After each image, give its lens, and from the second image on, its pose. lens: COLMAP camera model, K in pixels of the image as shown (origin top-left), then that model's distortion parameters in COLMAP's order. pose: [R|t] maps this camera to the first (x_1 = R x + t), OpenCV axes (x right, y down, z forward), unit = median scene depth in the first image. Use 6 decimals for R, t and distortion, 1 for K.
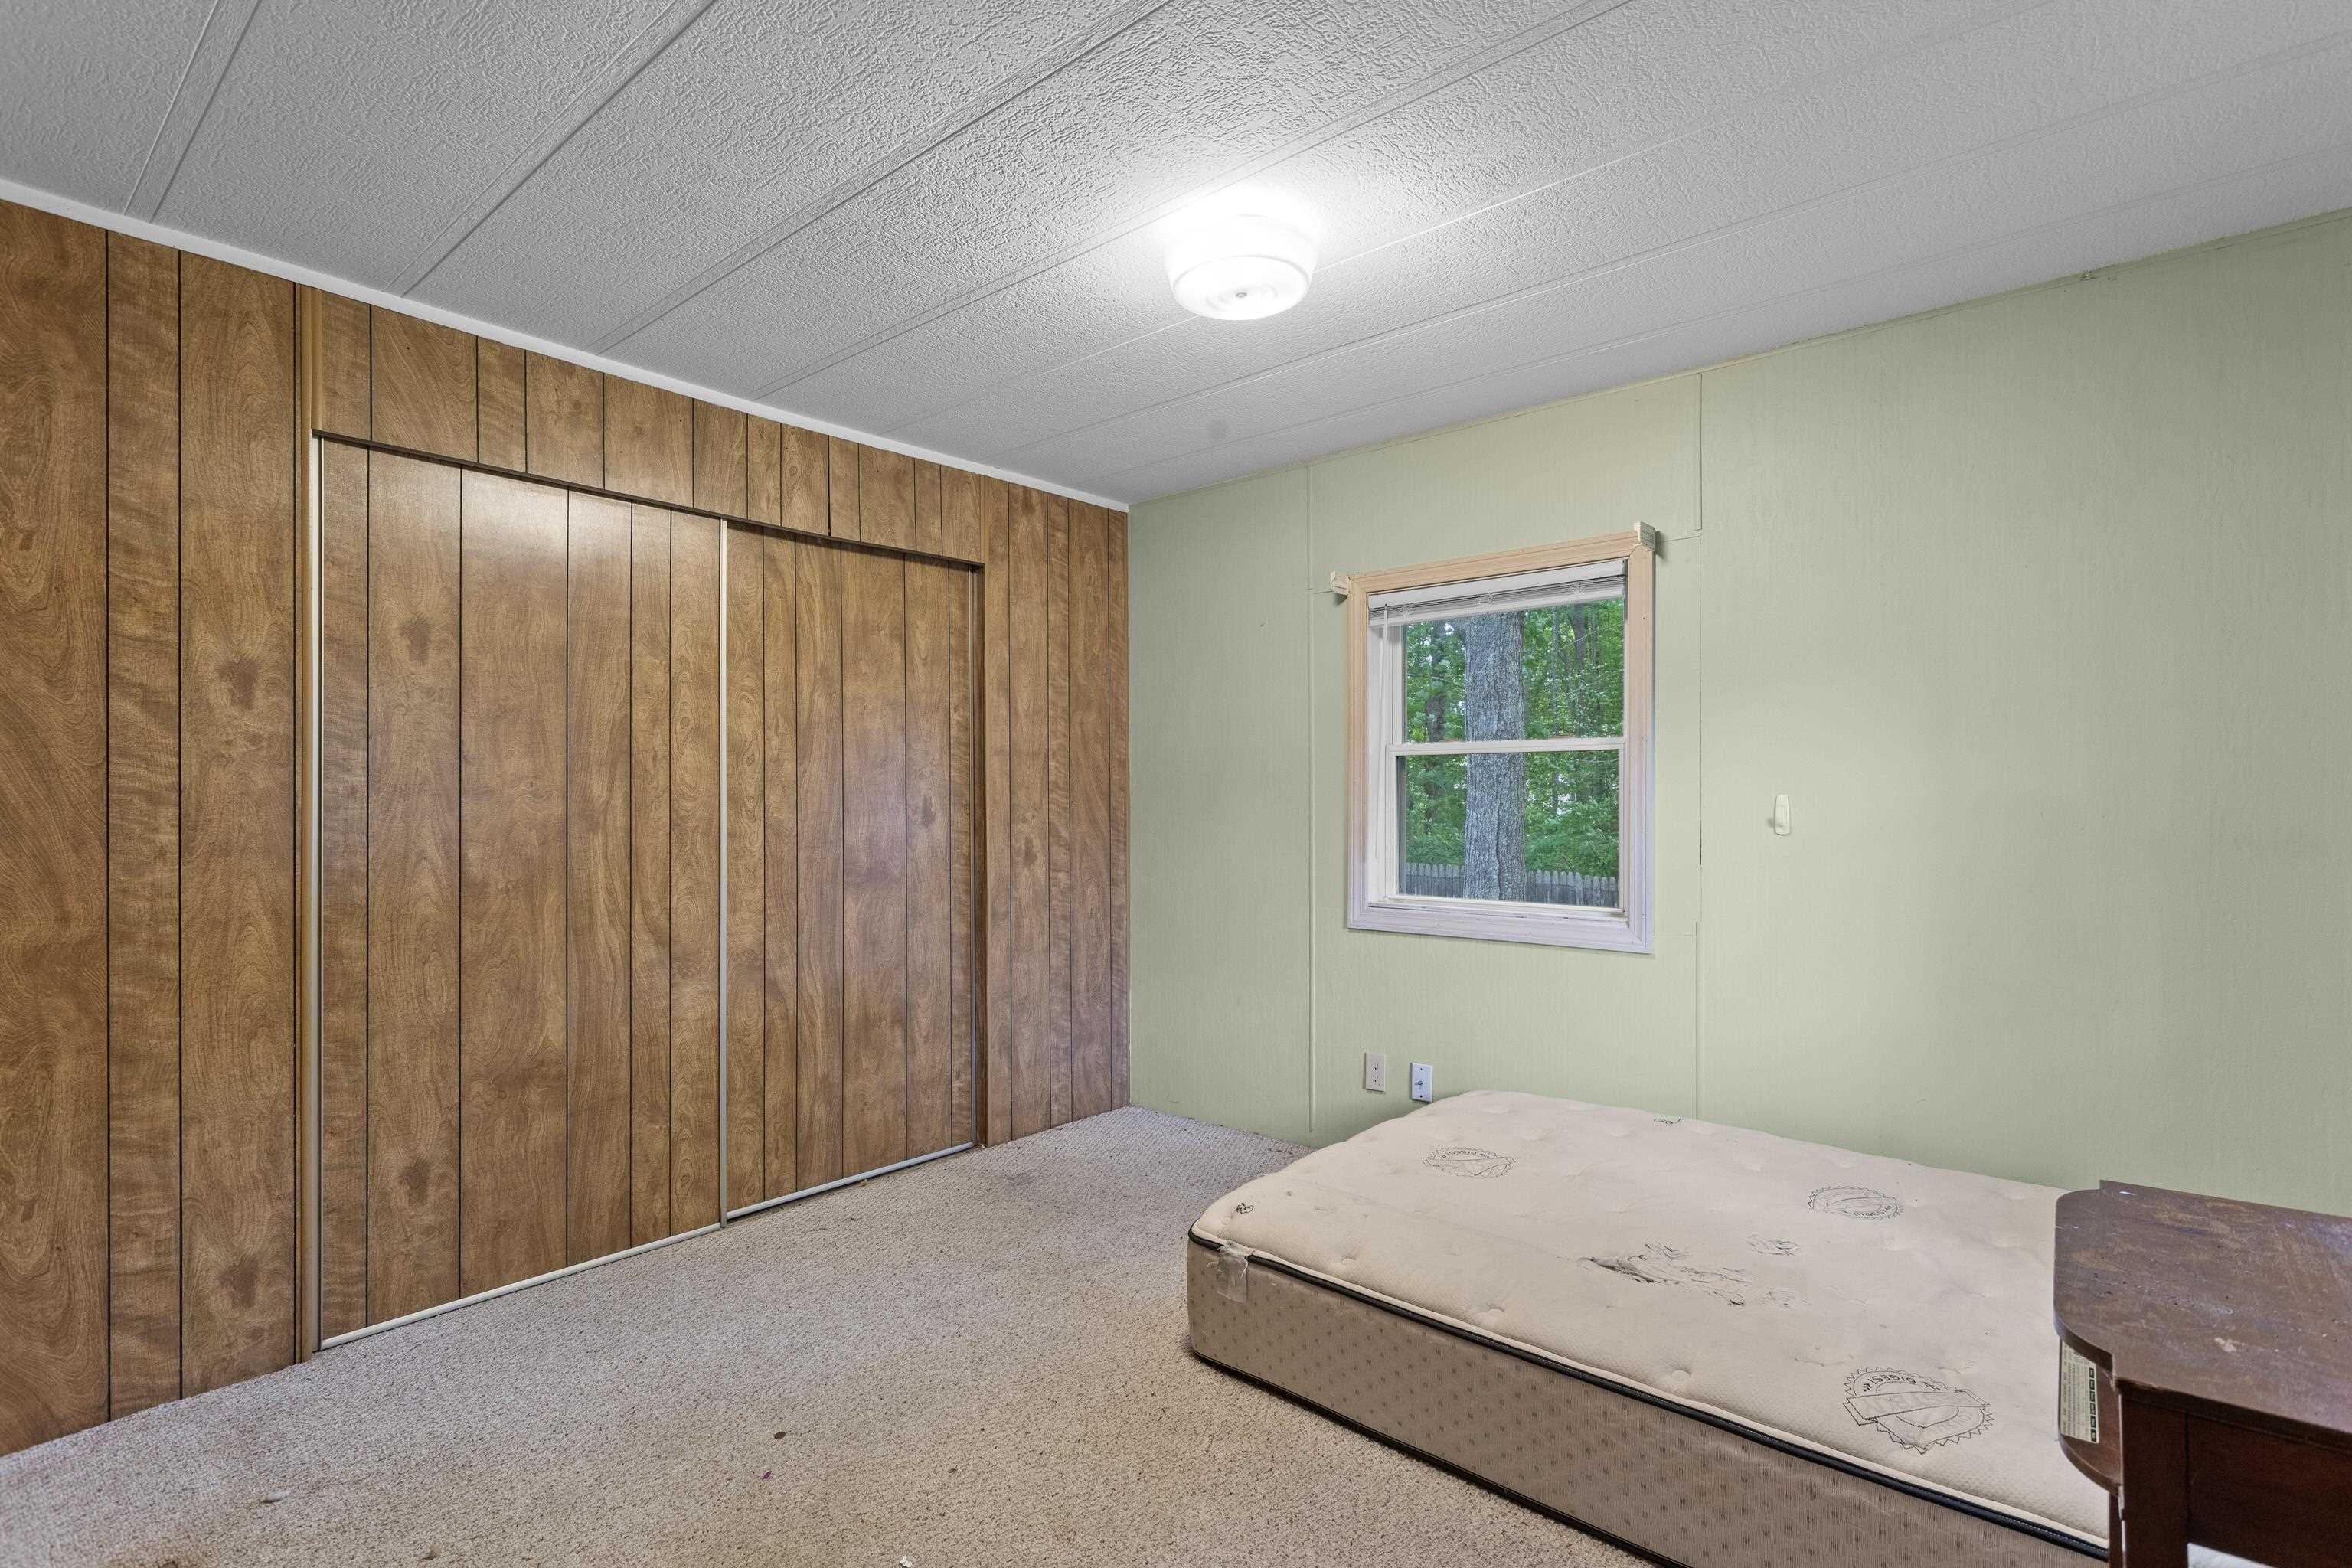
lens RADIAL K [[1120.3, 0, 1177.1], [0, 1120.3, 798.1], [0, 0, 1]] dist [-0.002091, 0.003077]
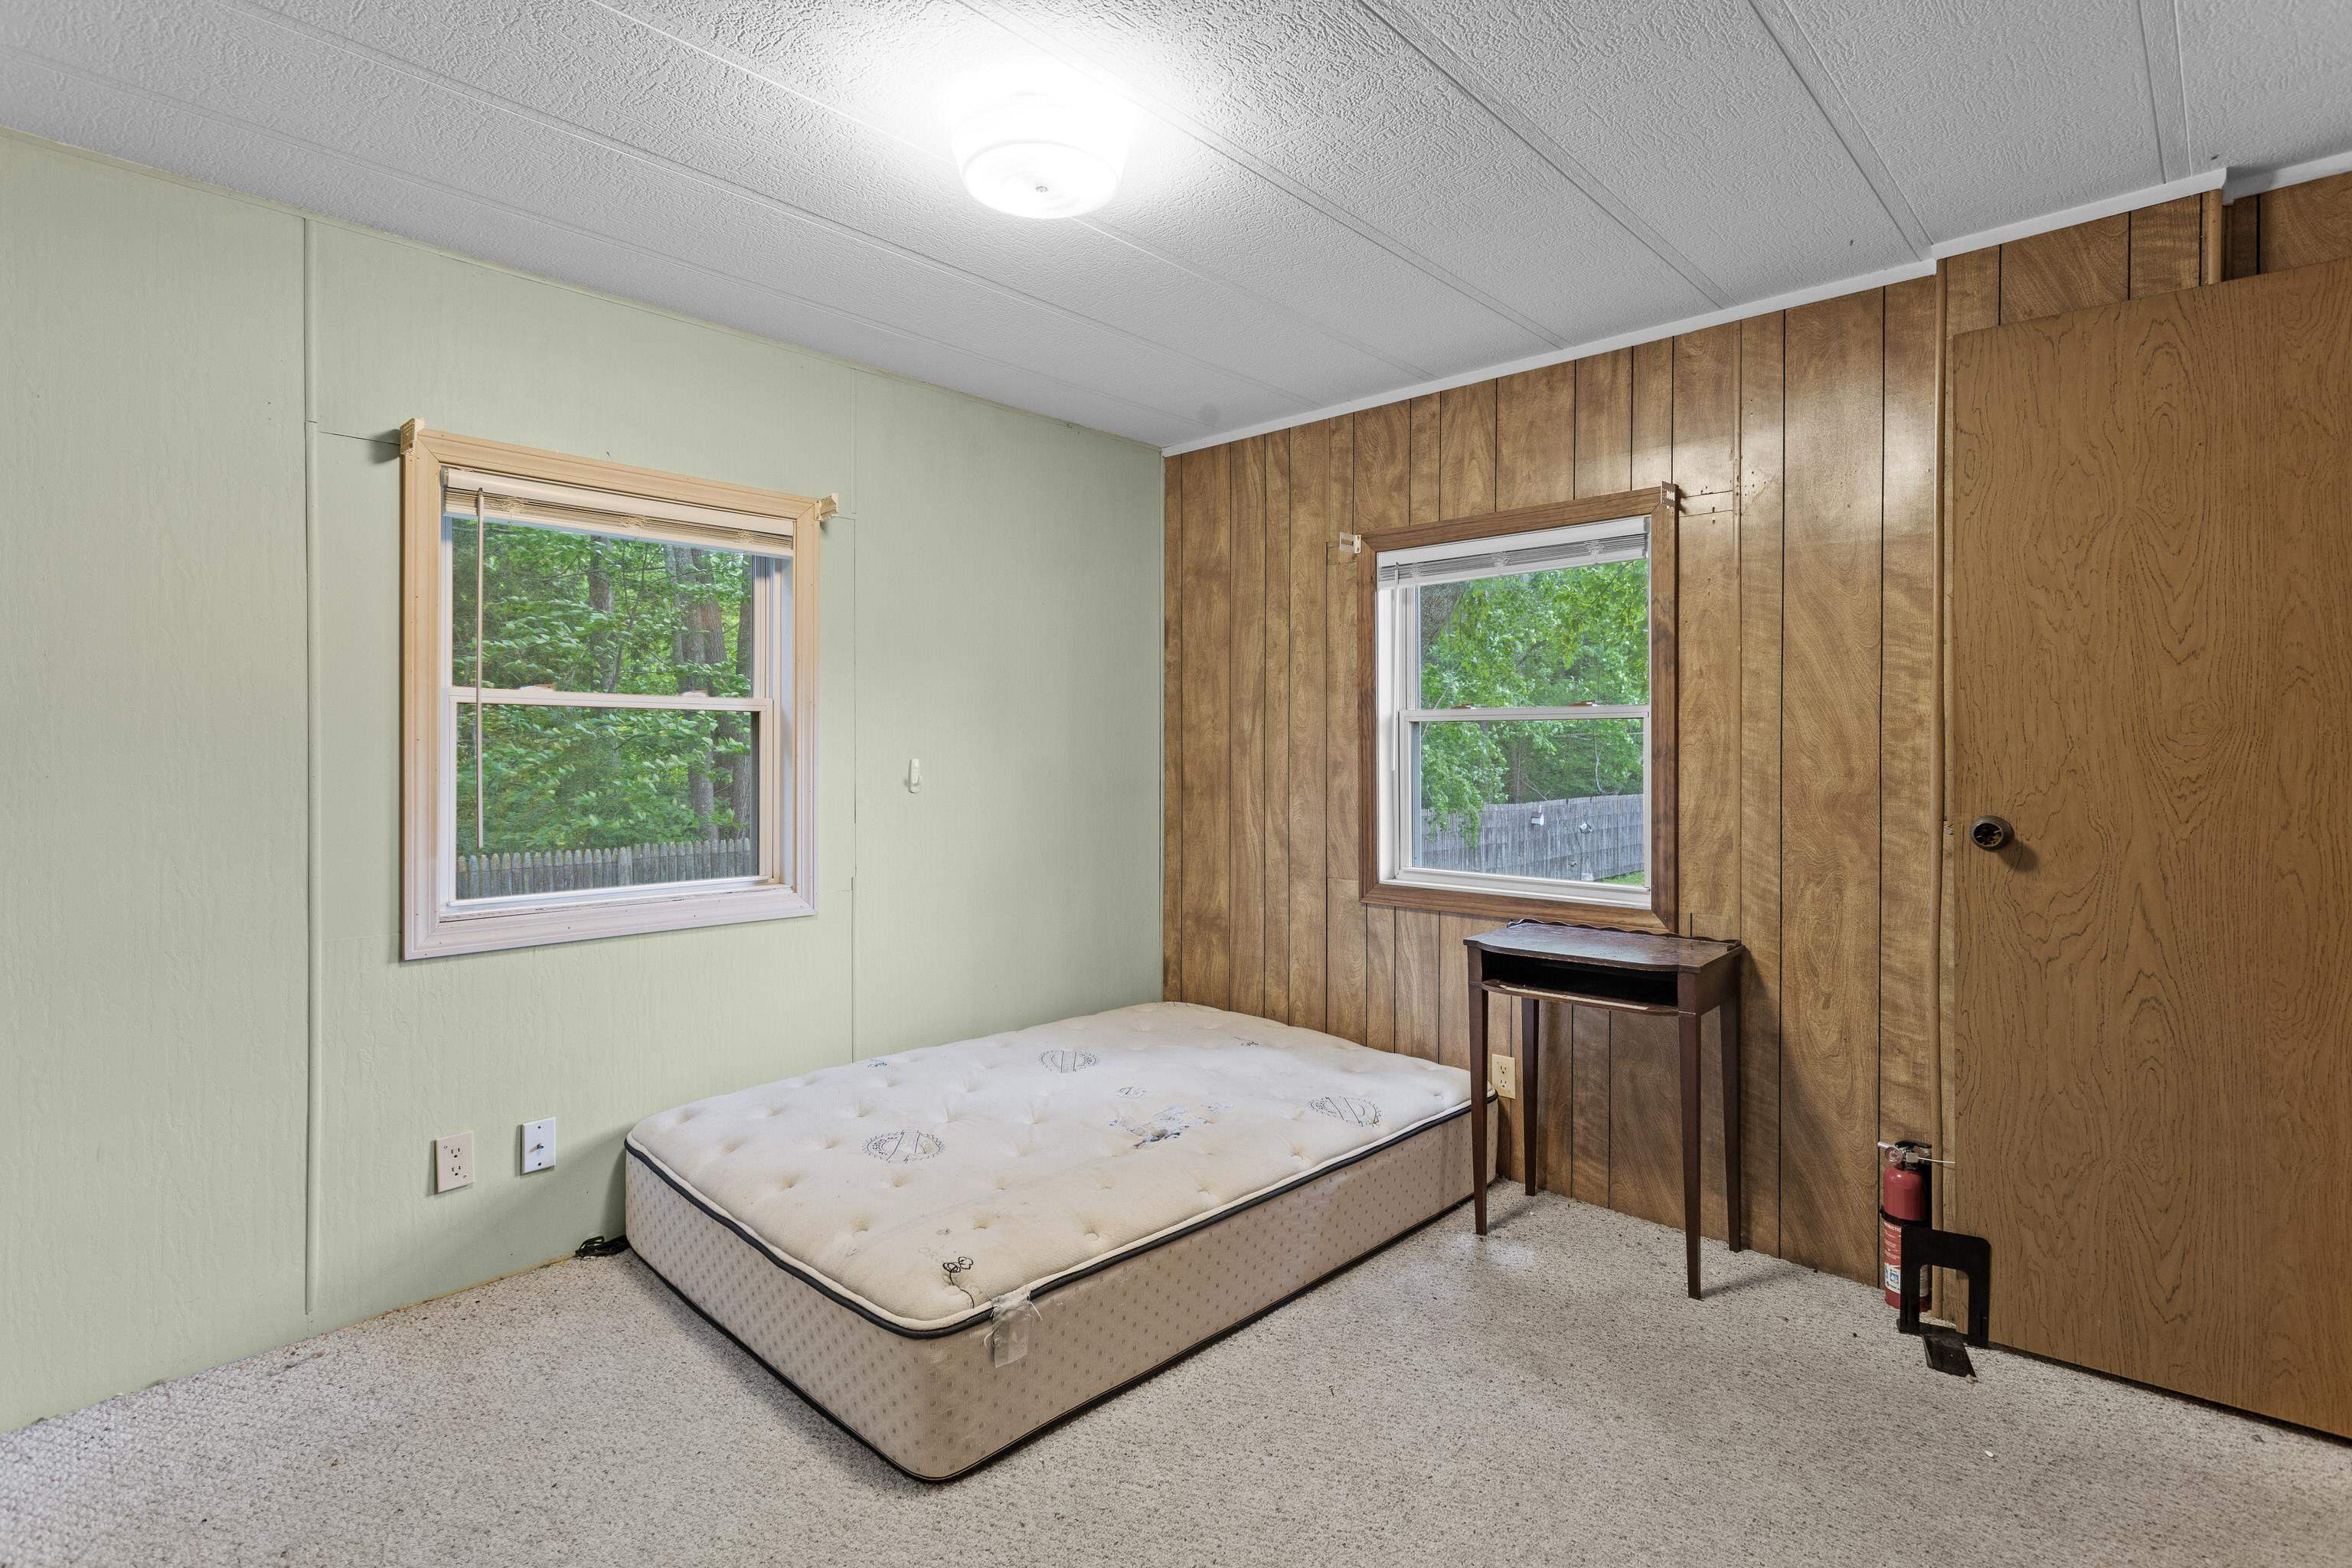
lens RADIAL K [[1120.3, 0, 1191.9], [0, 1120.3, 743.5], [0, 0, 1]] dist [-0.002091, 0.003077]
pose [[0.044780, 0.012133, 0.998923, -0.762553], [0.000776, 0.999926, -0.012180, -0.005050], [-0.998997, 0.001320, 0.044768, 0.799295]]
